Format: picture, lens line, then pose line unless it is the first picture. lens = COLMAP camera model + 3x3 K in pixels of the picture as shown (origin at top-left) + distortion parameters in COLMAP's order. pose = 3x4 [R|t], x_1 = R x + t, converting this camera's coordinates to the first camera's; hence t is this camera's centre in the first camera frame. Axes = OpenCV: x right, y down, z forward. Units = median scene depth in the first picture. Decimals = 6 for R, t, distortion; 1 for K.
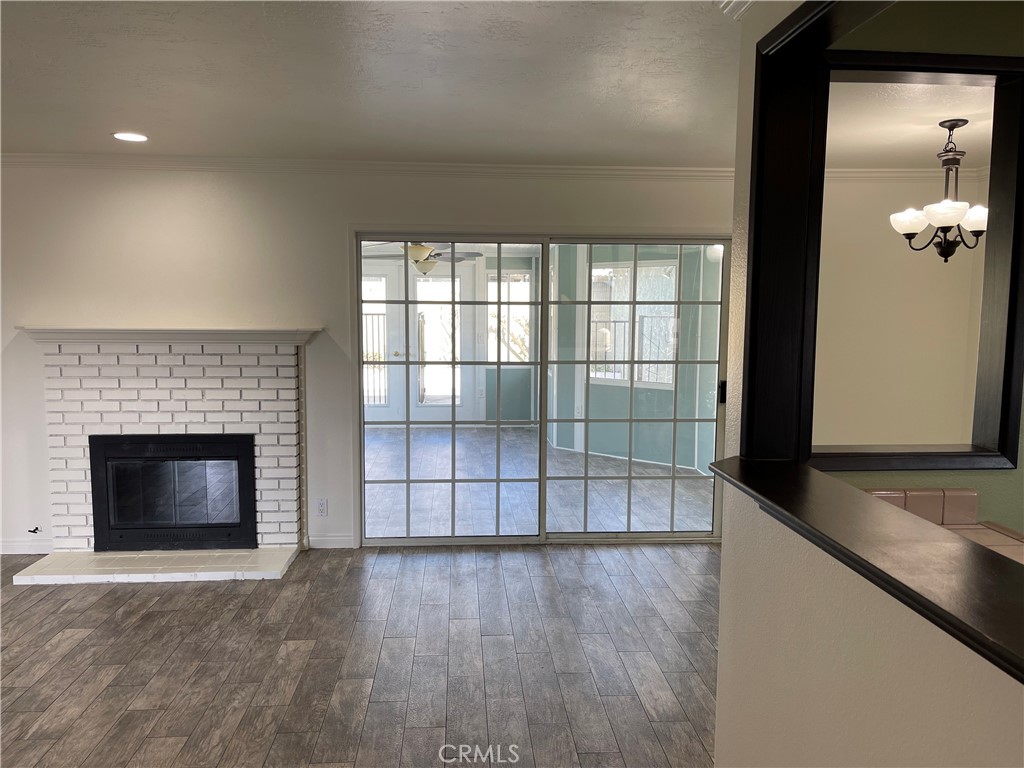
lens RADIAL K [[774.9, 0, 508.6], [0, 774.9, 387.3], [0, 0, 1]] dist [0.070142, -0.089938]
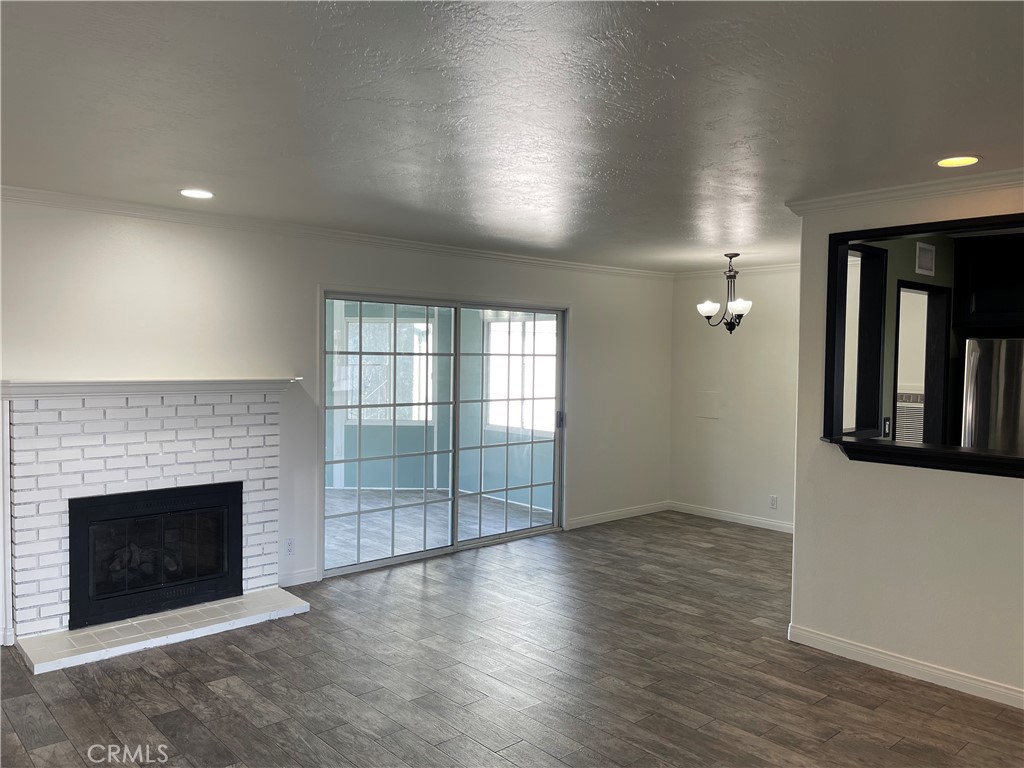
lens RADIAL K [[774.9, 0, 507.0], [0, 774.9, 383.0], [0, 0, 1]] dist [0.070142, -0.089938]
pose [[0.787607, -0.017429, 0.615931, -0.688432], [0.058461, 0.997204, -0.046538, -0.000641], [-0.613398, 0.072662, 0.786424, -0.028417]]
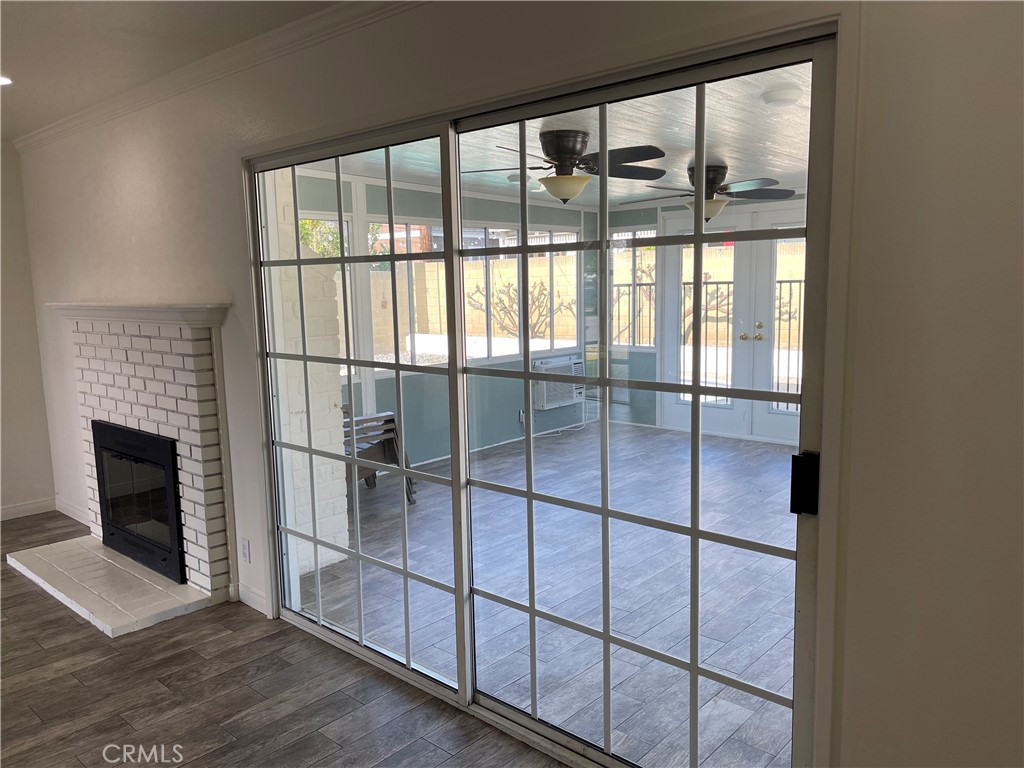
lens RADIAL K [[774.9, 0, 504.9], [0, 774.9, 385.9], [0, 0, 1]] dist [0.070142, -0.089938]
pose [[0.690851, 0.074471, -0.719151, 0.466093], [-0.049187, 0.997218, 0.056015, -0.055000], [0.721322, -0.003325, 0.692592, 0.703765]]
